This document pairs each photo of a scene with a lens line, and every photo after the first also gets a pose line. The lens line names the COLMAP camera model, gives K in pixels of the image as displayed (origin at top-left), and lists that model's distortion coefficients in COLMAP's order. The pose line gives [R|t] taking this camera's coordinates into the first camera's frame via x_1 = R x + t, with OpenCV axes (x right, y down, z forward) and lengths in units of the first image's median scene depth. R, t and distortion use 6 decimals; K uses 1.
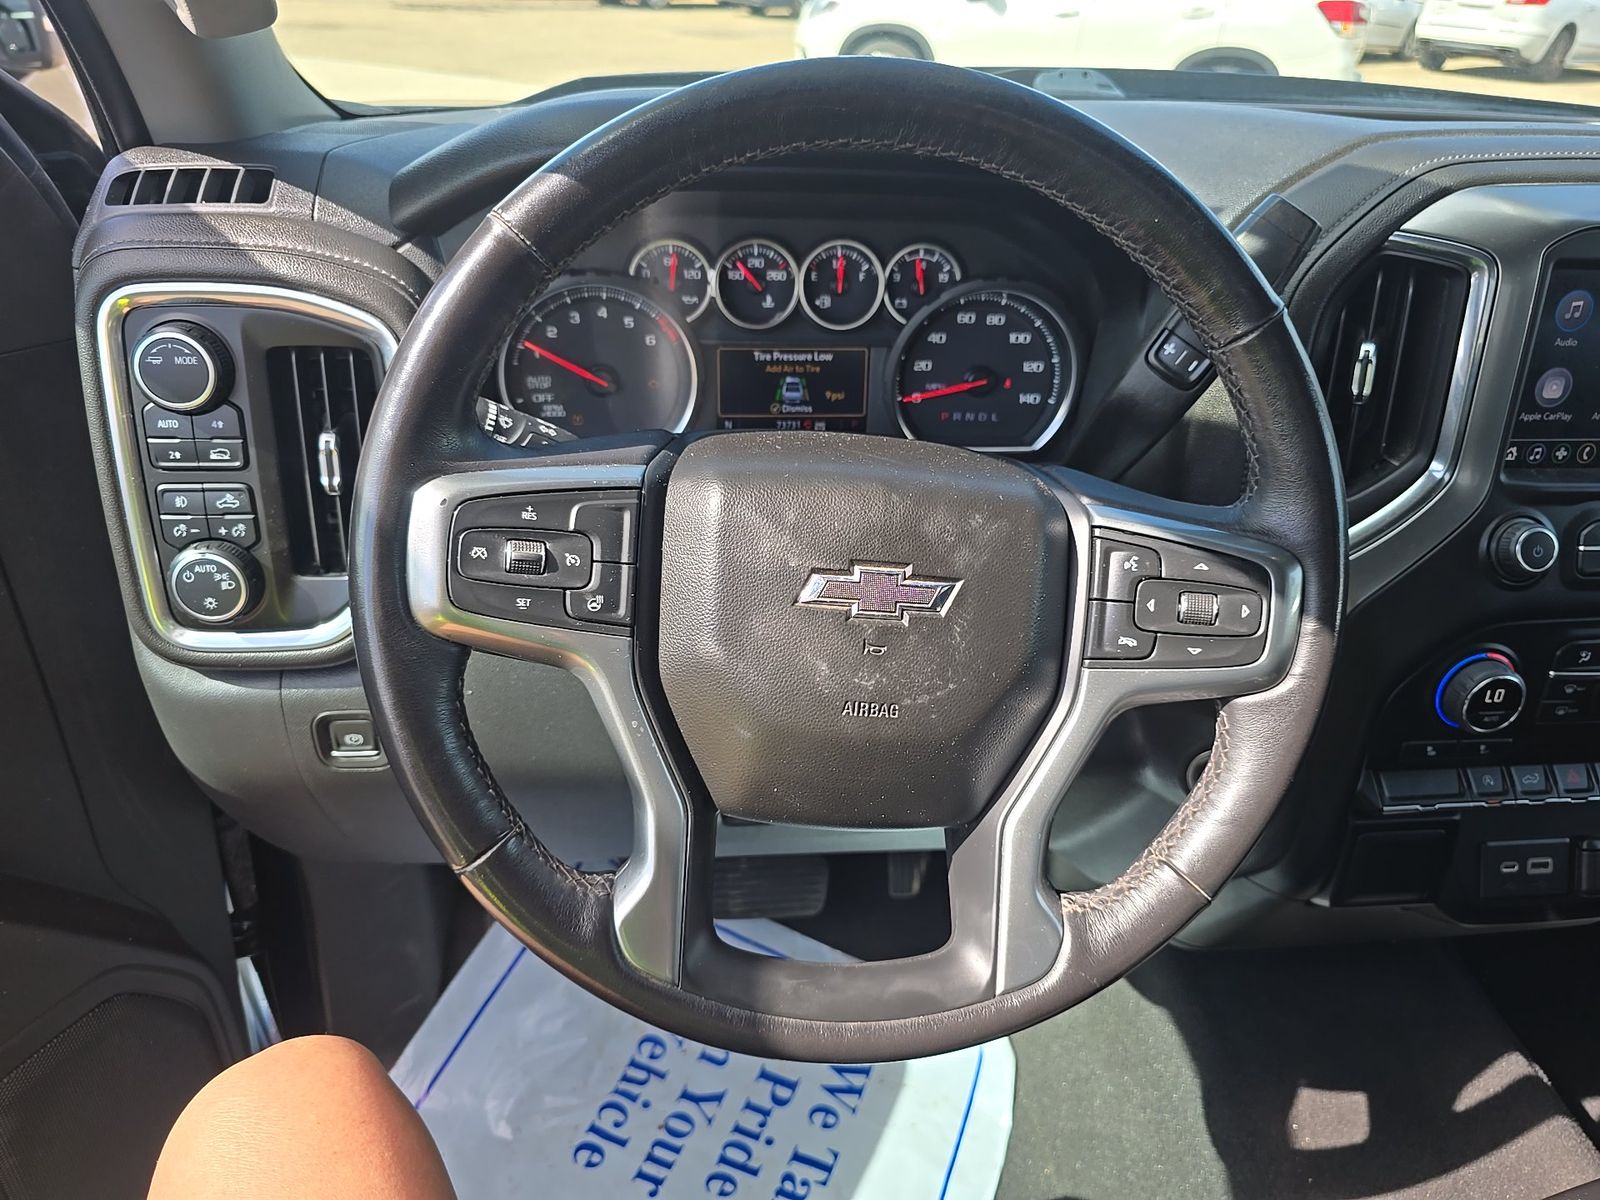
lens RADIAL K [[1109.5, 0, 800.0], [0, 1109.5, 600.0], [0, 0, 1]] dist [0.036202, -0.059021]
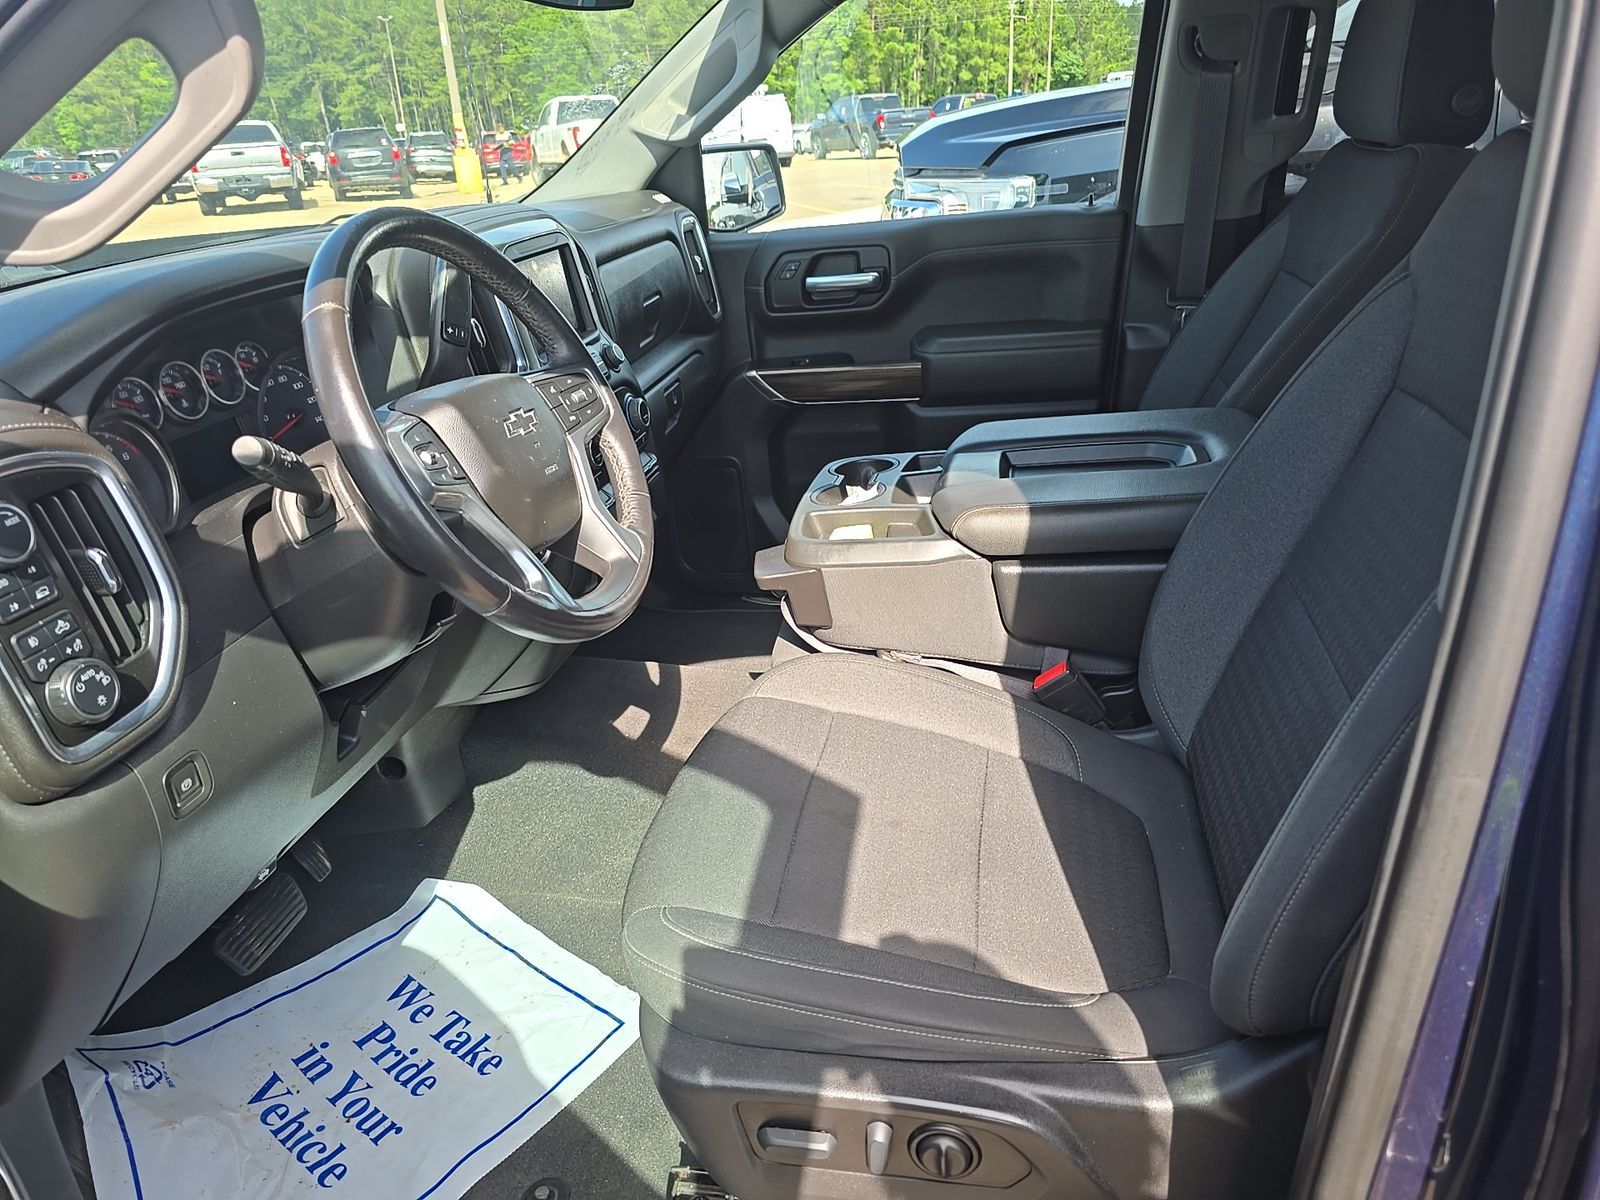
lens RADIAL K [[1043.3, 0, 806.0], [0, 1043.3, 598.1], [0, 0, 1]] dist [0.039416, -0.031051]
pose [[0.300540, -0.458756, 0.836193, -1.061003], [0.552586, 0.798339, 0.239381, 0.055957], [-0.777383, 0.390125, 0.493435, -0.221020]]
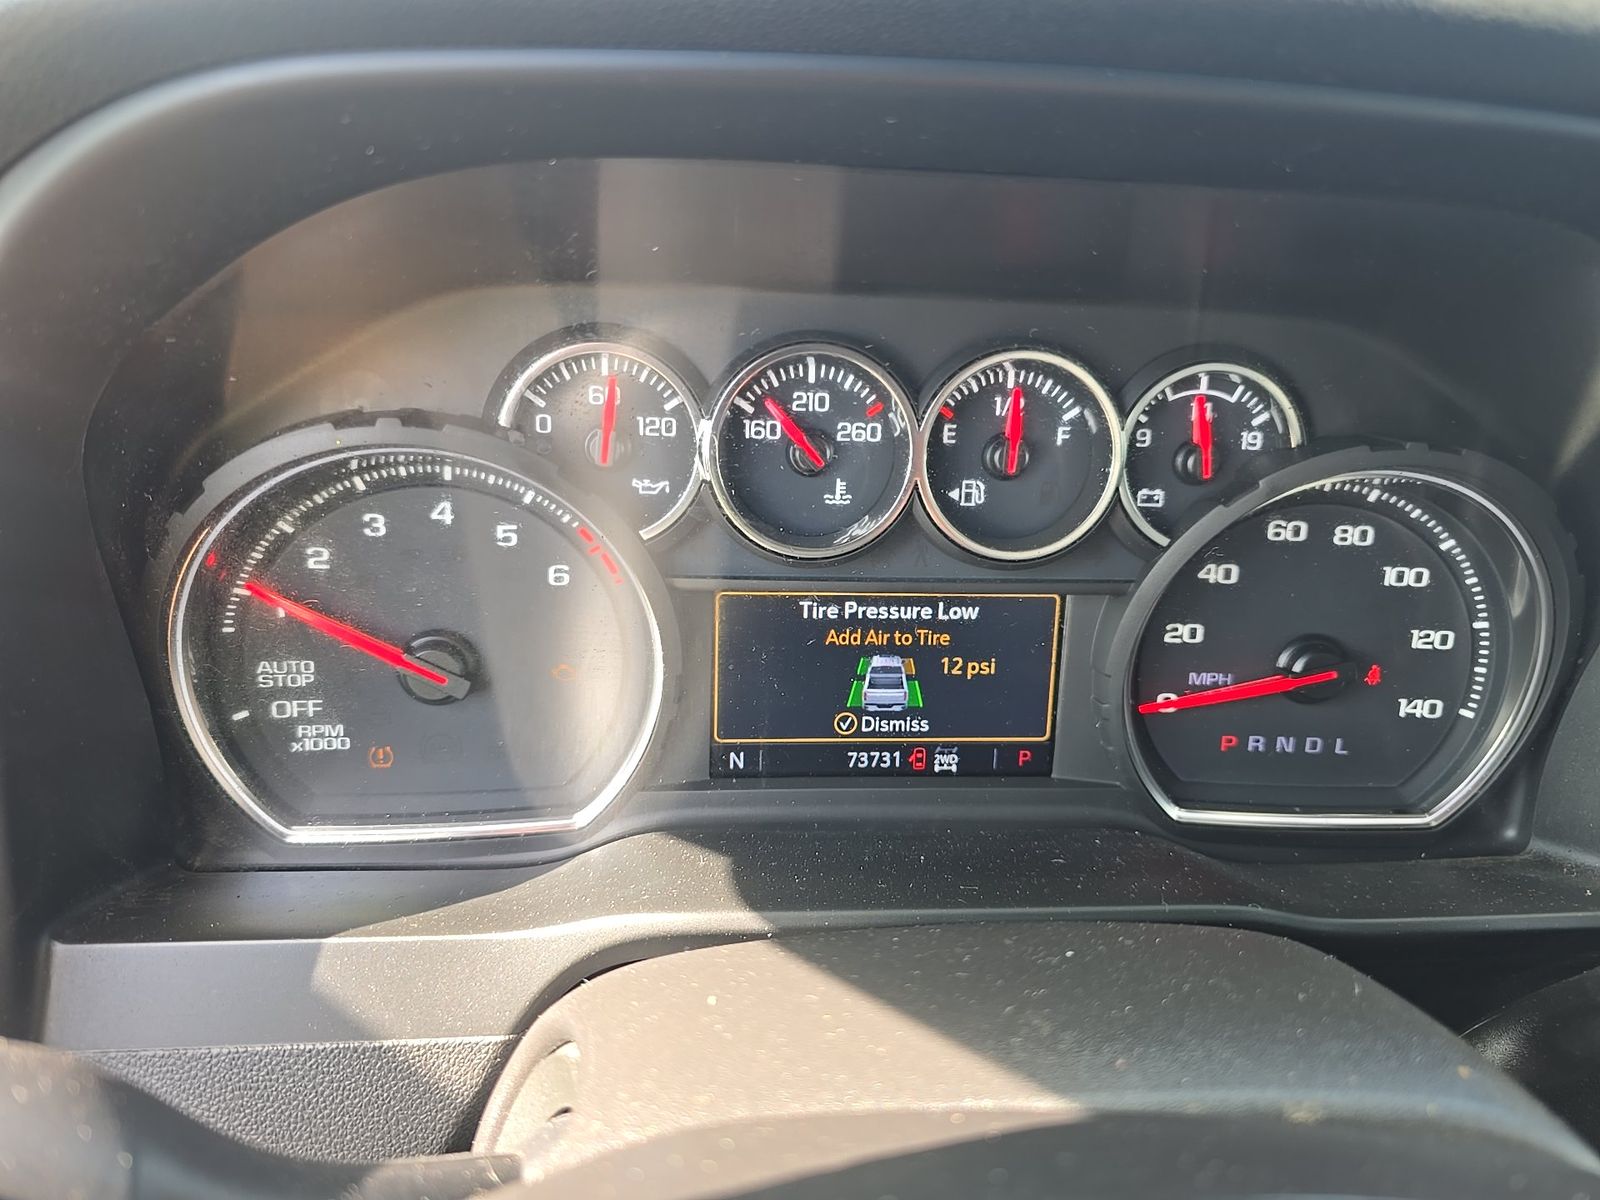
lens RADIAL K [[1139.8, 0, 800.0], [0, 1139.8, 600.0], [0, 0, 1]] dist [0.055293, -0.164803]
pose [[0.999618, 0.014339, -0.023615, -0.032444], [-0.017420, 0.990571, -0.135891, -0.170571], [0.021444, 0.136250, 0.990442, 0.583851]]
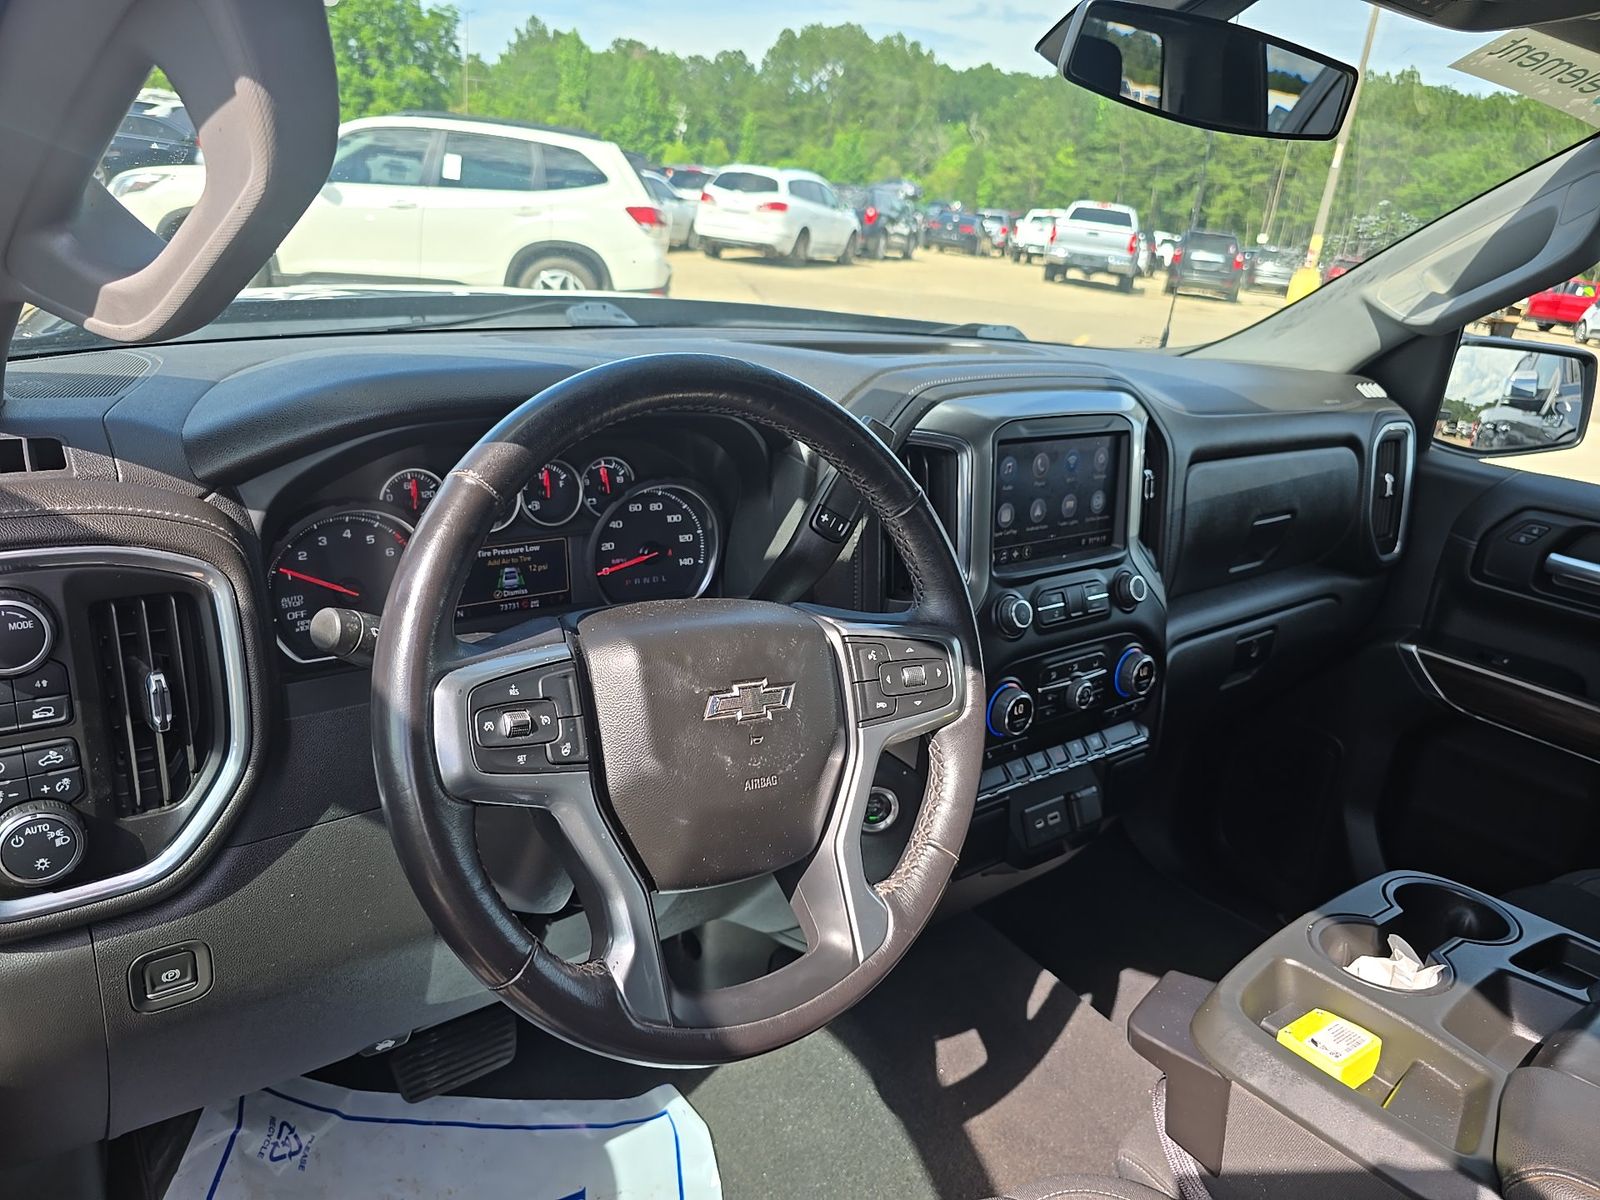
lens RADIAL K [[1081.9, 0, 817.7], [0, 1081.9, 597.4], [0, 0, 1]] dist [0.047869, -0.044726]
pose [[0.845490, -0.139847, 0.515354, -0.355918], [0.210487, 0.974239, -0.080954, -0.003394], [-0.490757, 0.176921, 0.853145, -0.176610]]
